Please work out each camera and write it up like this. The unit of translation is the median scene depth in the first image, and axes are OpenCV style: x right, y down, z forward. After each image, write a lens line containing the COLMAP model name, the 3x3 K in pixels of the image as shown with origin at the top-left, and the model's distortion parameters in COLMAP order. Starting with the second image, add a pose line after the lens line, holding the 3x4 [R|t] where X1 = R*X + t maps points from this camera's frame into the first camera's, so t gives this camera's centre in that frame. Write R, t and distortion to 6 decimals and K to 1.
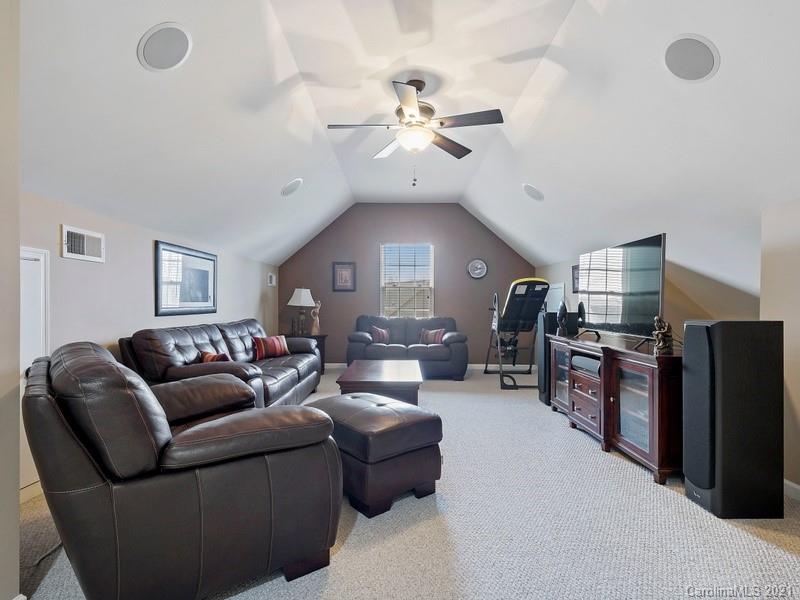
lens RADIAL K [[407.0, 0, 401.3], [0, 407.0, 306.9], [0, 0, 1]] dist [0.041607, -0.026168]
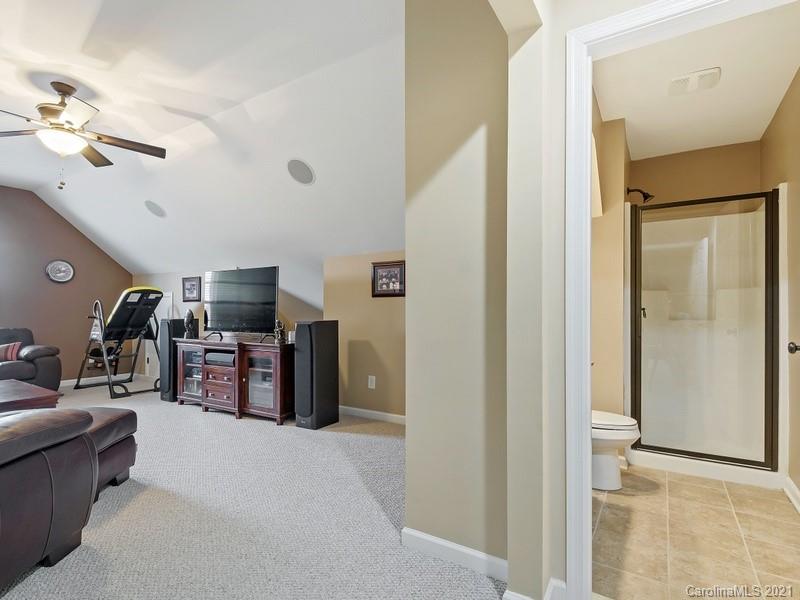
lens RADIAL K [[407.0, 0, 401.3], [0, 407.0, 306.9], [0, 0, 1]] dist [0.041607, -0.026168]
pose [[0.541794, 0.004376, 0.840500, -0.352642], [0.008736, 0.999903, -0.010837, -0.003335], [-0.840466, 0.013214, 0.541703, -0.195388]]
